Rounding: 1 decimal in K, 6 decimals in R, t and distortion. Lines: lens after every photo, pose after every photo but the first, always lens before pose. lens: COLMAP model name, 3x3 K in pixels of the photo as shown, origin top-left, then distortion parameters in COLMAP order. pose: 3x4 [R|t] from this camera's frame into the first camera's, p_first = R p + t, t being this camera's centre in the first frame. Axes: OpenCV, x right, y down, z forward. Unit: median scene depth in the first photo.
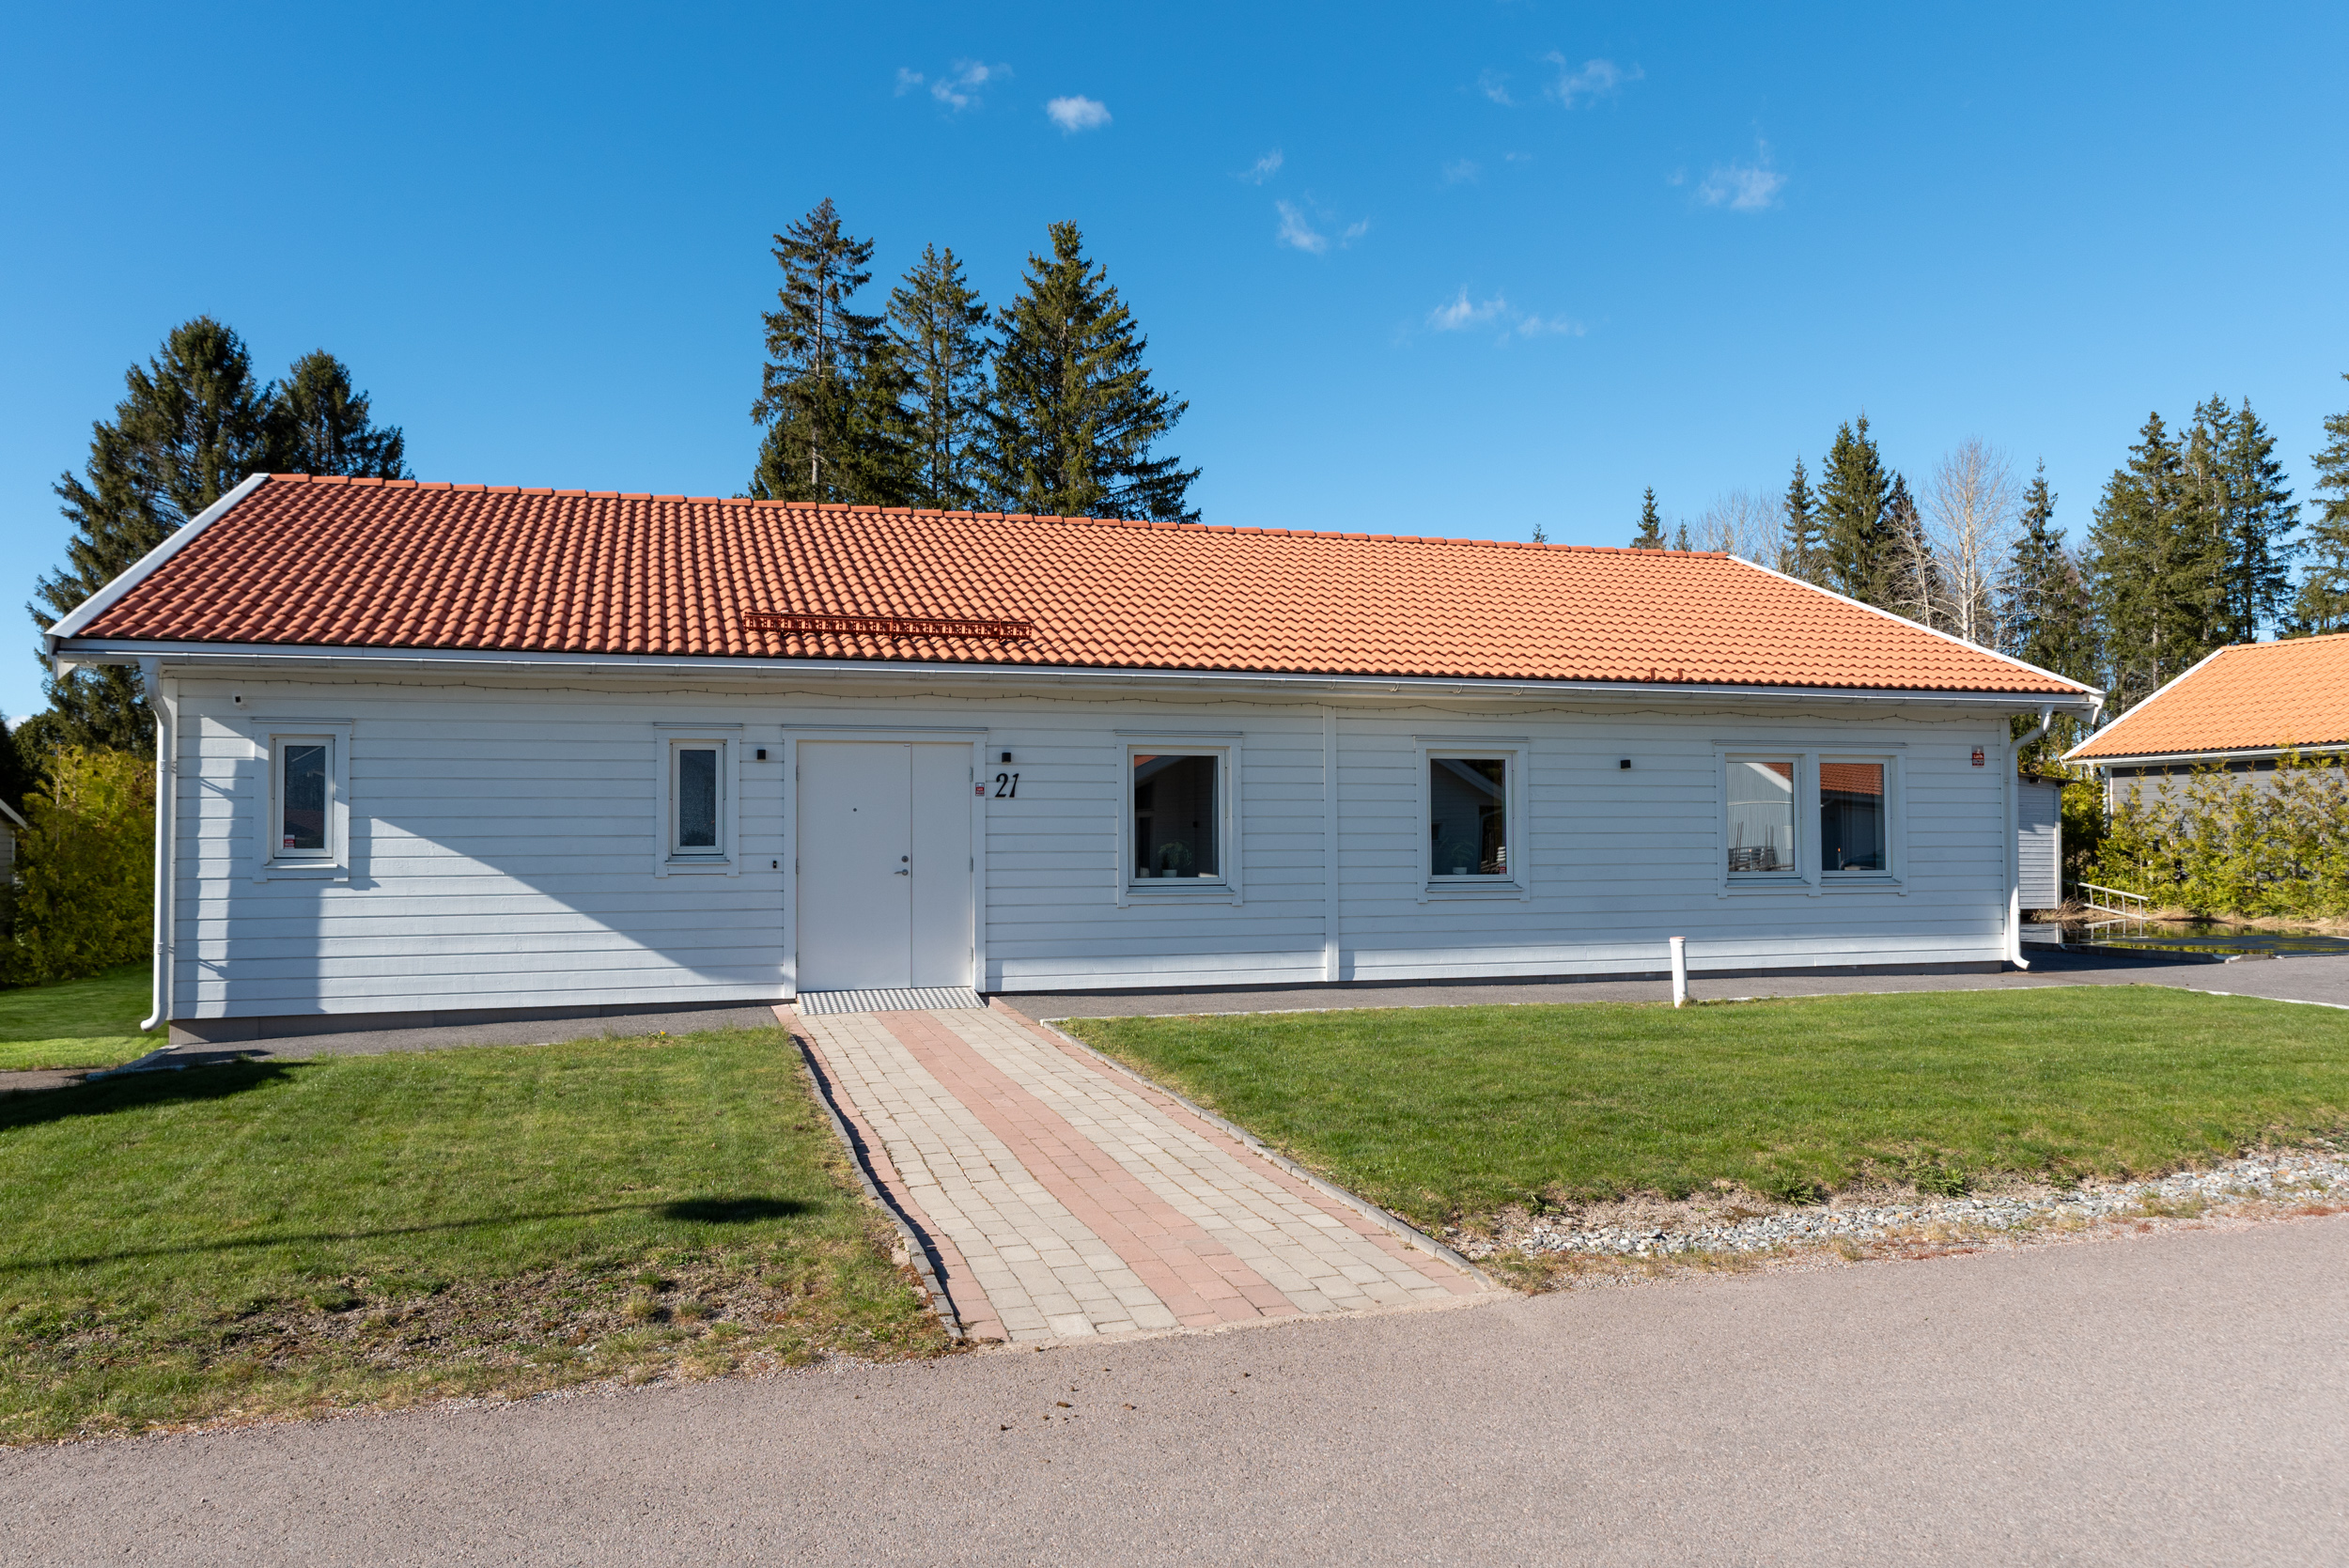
lens RADIAL K [[1588.1, 0, 1170.1], [0, 1588.1, 792.0], [0, 0, 1]] dist [0.011647, -0.035471]
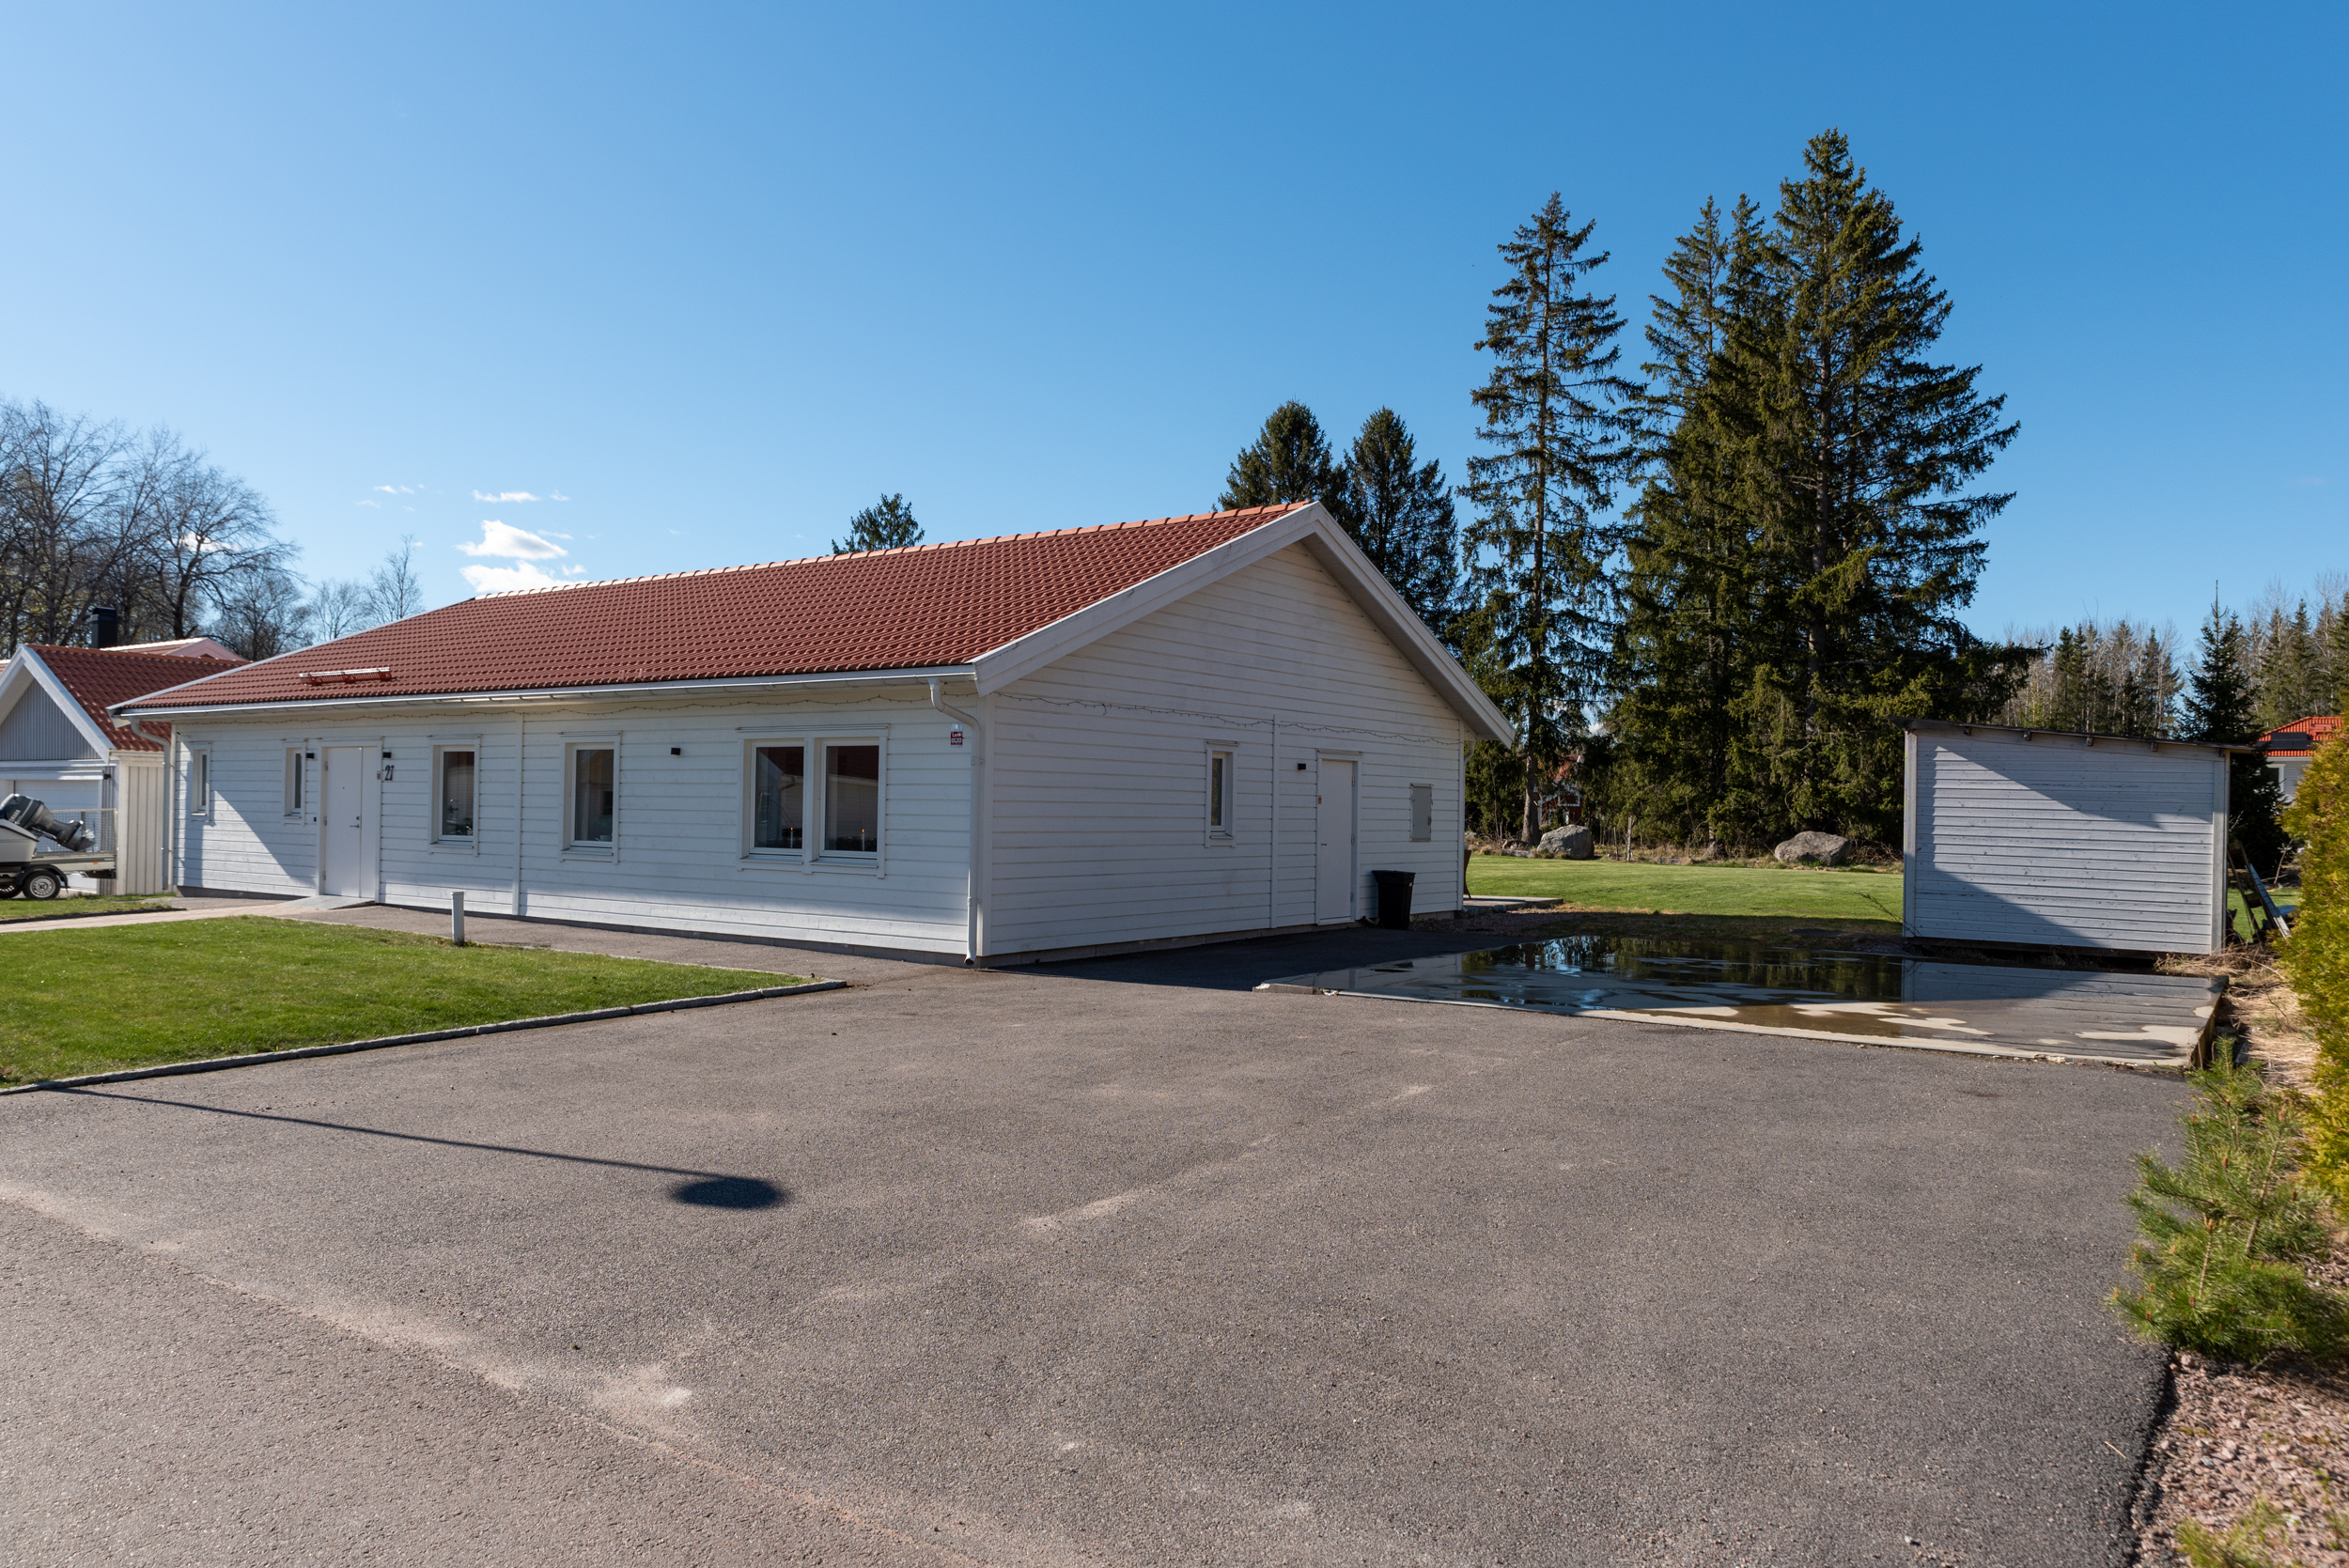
lens RADIAL K [[1588.1, 0, 1167.7], [0, 1588.1, 785.8], [0, 0, 1]] dist [0.011647, -0.035471]
pose [[0.616231, 0.001772, -0.787564, 1.466083], [0.004113, 0.999977, 0.005467, 0.002932], [0.787555, -0.006608, 0.616209, 0.576979]]
